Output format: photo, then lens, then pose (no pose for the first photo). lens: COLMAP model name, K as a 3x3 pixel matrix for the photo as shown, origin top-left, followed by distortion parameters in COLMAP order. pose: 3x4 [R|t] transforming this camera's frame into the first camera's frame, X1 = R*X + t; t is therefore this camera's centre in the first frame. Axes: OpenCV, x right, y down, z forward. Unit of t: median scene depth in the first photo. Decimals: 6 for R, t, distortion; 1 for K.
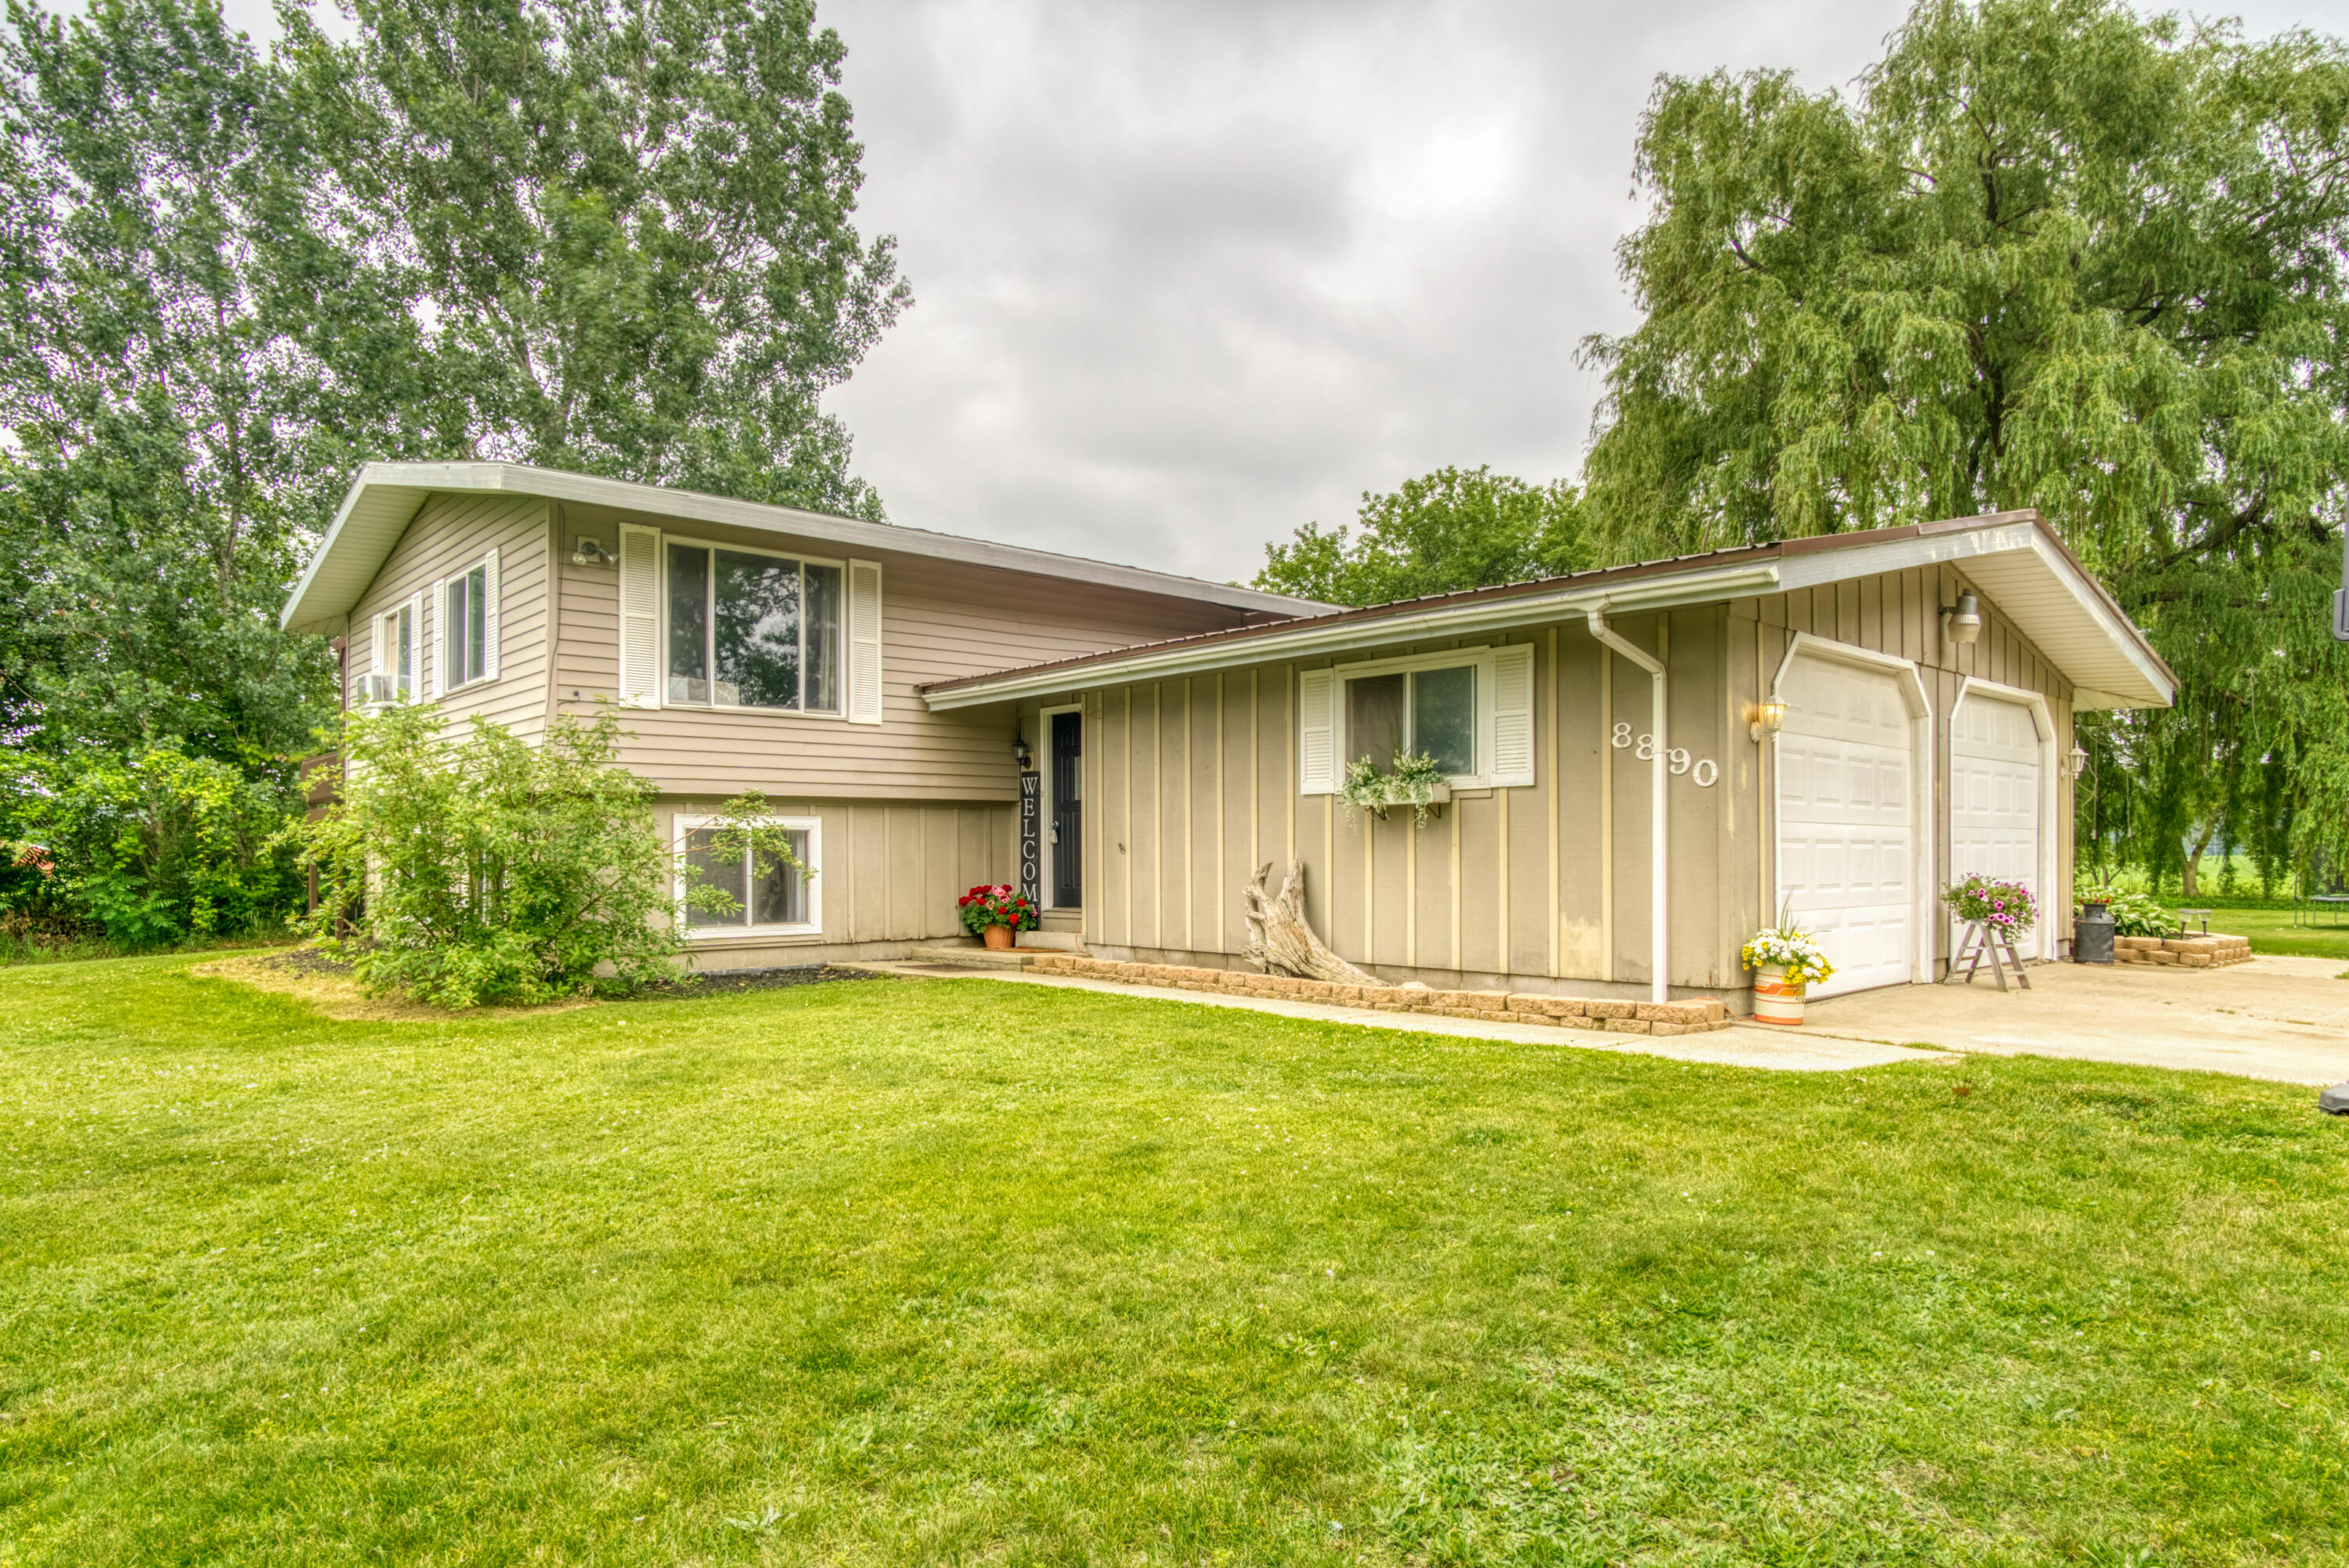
lens RADIAL K [[1218.7, 0, 1179.0], [0, 1218.7, 796.5], [0, 0, 1]] dist [-0.018205, 0.000961]
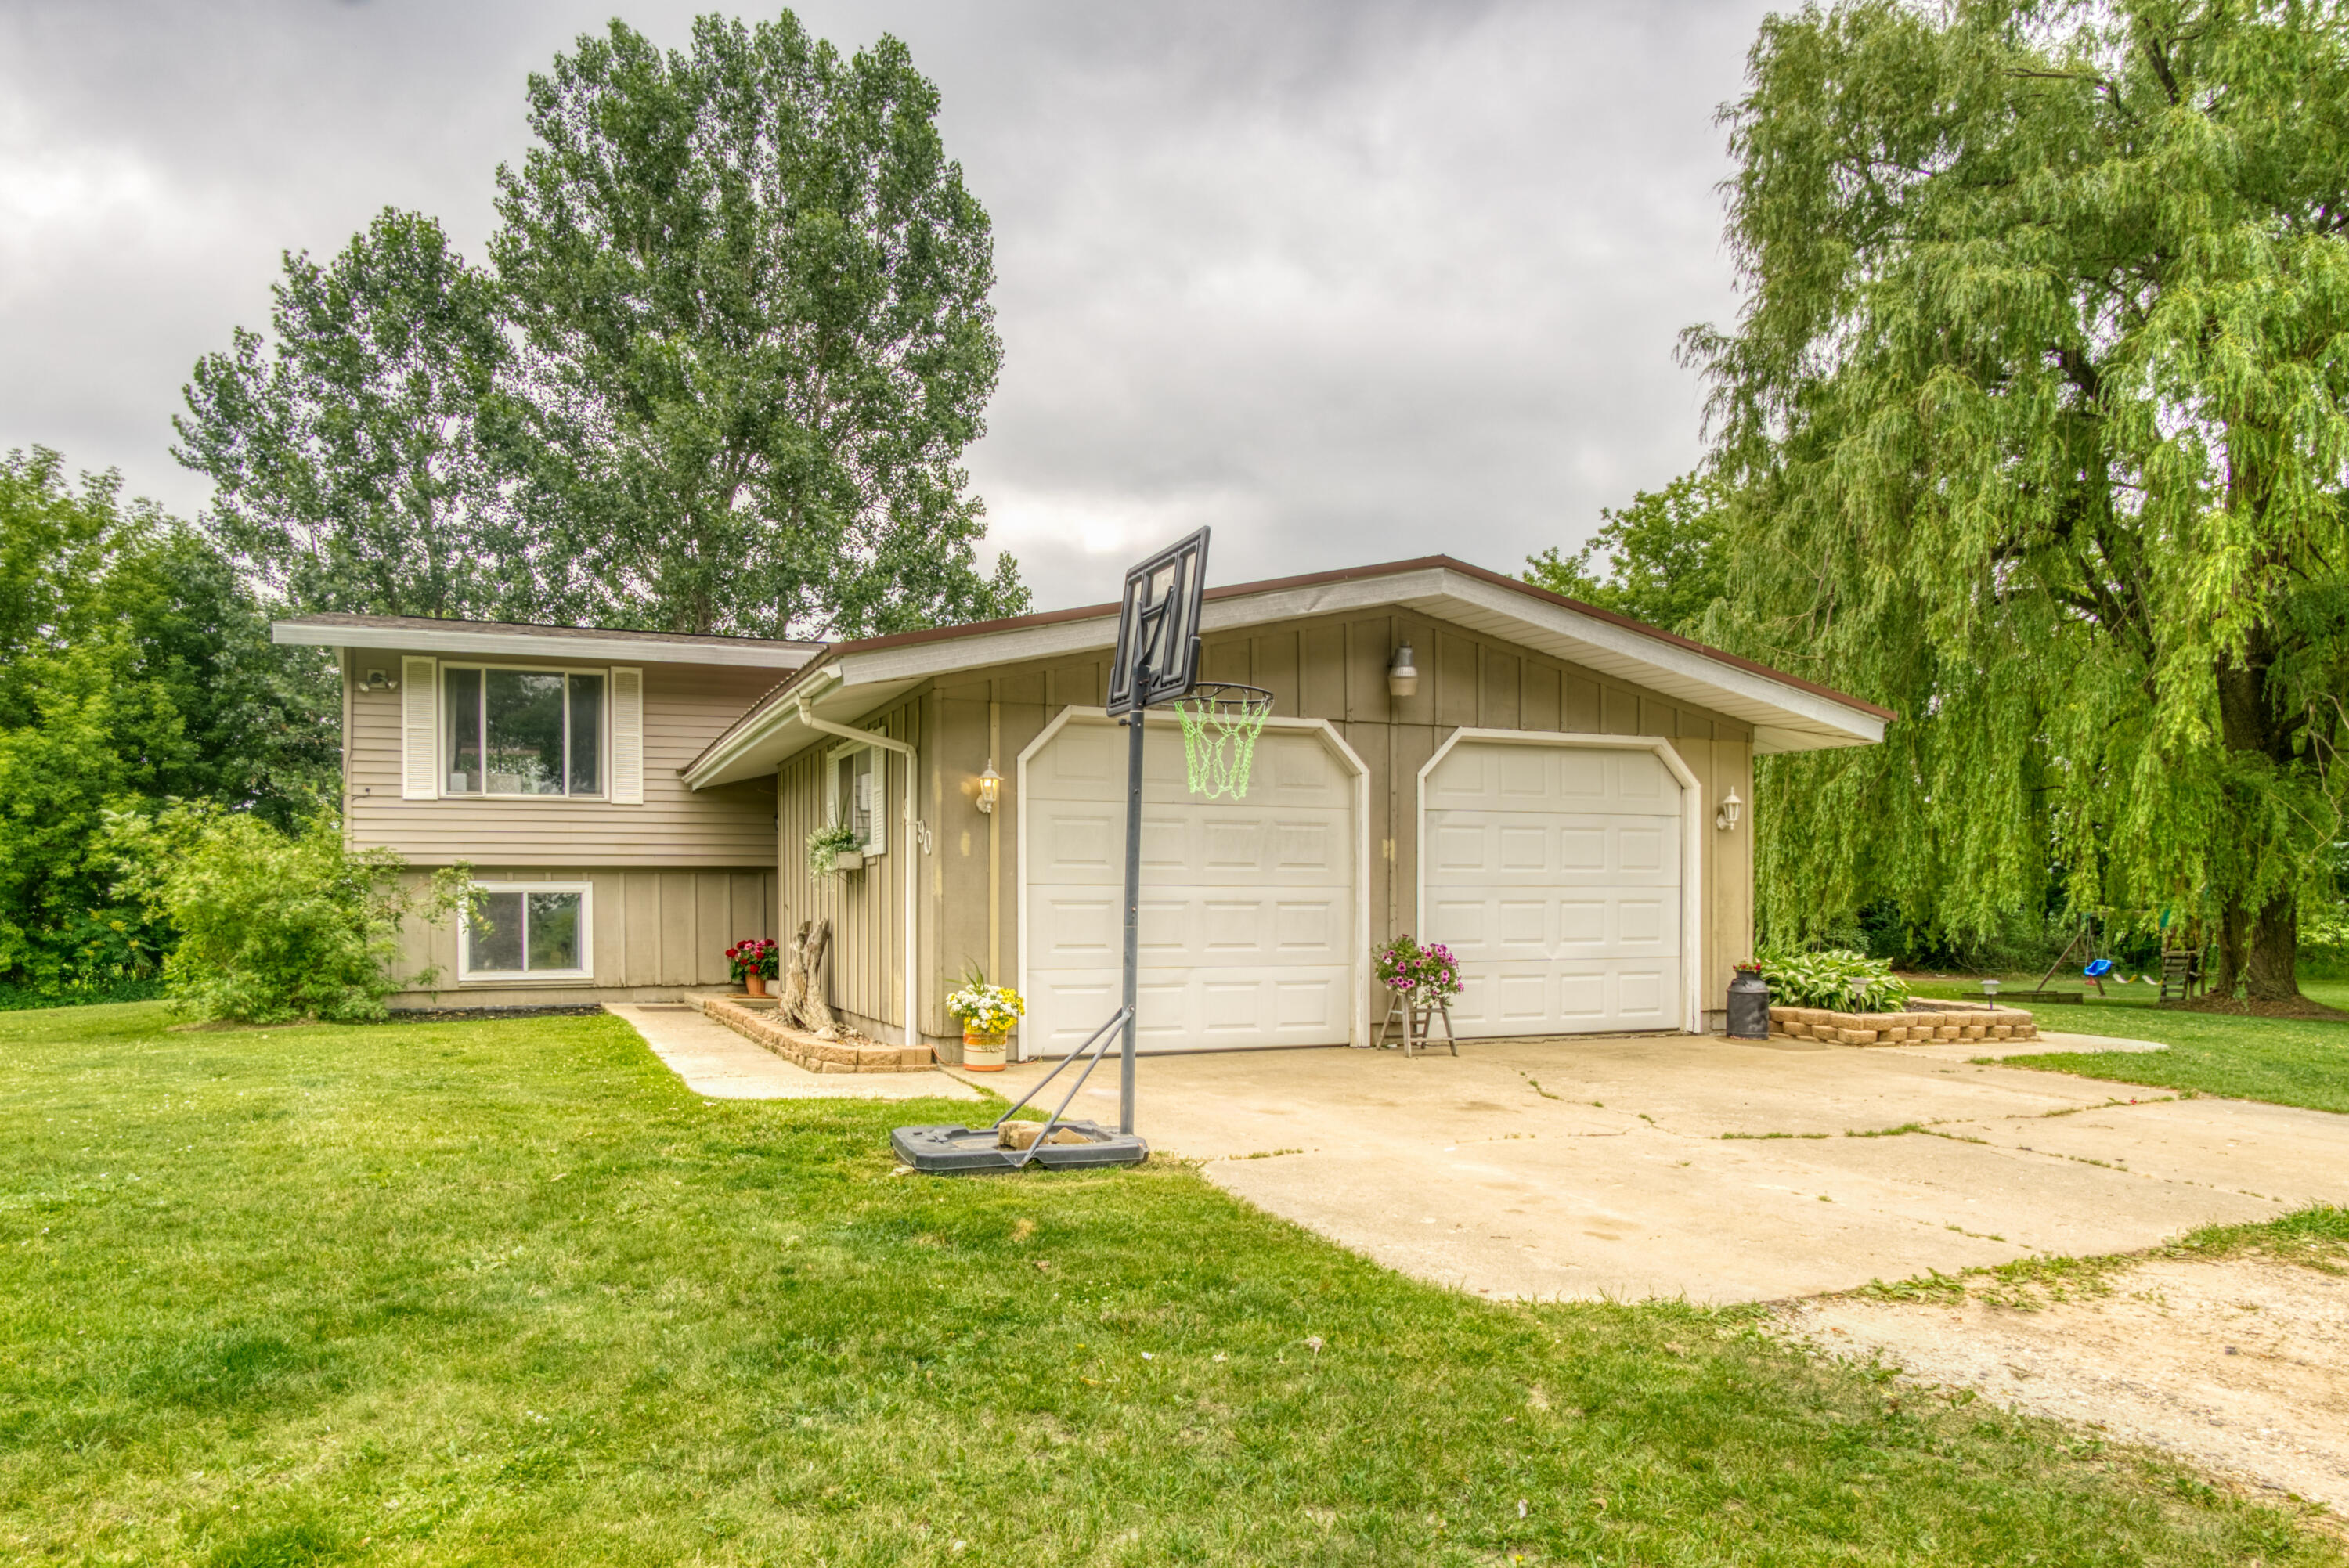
lens RADIAL K [[1299.0, 0, 1174.5], [0, 1299.0, 859.7], [0, 0, 1]] dist [-0.022858, 0.000444]
pose [[0.948292, -0.011531, -0.317190, 0.666622], [0.013768, 0.999894, 0.004810, -0.003282], [0.317101, -0.008929, 0.948350, -0.037326]]
